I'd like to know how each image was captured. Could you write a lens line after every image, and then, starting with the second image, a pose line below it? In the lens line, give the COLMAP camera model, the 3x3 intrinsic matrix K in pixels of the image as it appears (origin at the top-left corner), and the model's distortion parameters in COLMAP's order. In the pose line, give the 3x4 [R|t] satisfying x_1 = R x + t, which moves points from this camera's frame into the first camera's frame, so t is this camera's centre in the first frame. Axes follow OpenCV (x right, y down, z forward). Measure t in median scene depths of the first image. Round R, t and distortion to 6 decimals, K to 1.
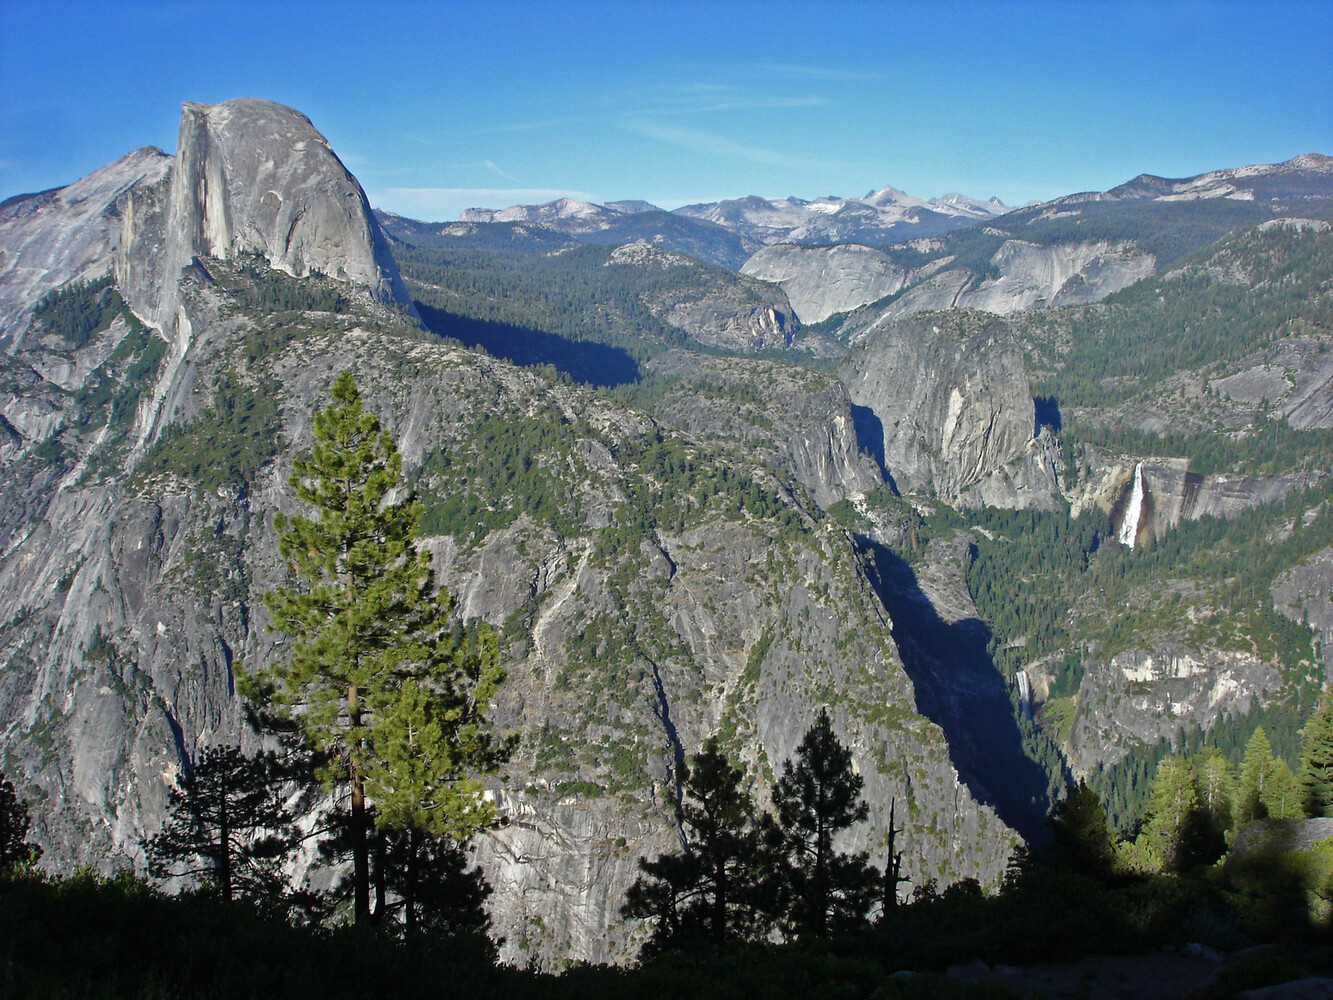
lens RADIAL K [[1452.3, 0, 666.5], [0, 1452.3, 500.0], [0, 0, 1]] dist [-0.060114, -0.131551]
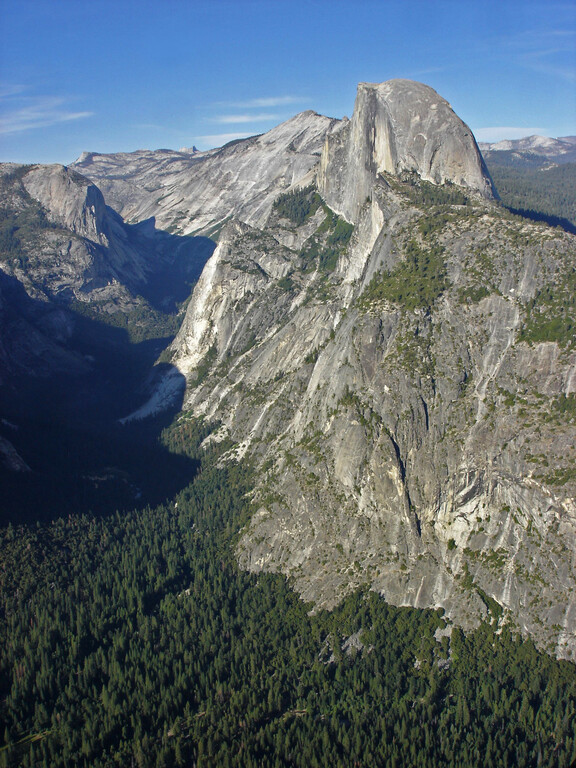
lens RADIAL K [[836.7, 0, 288.0], [0, 836.7, 384.0], [0, 0, 1]] dist [-0.060114, -0.131551]
pose [[0.946533, 0.054042, -0.318048, -0.114553], [-0.027340, 0.995760, 0.087833, -0.002237], [0.321446, -0.074442, 0.943997, 0.001877]]
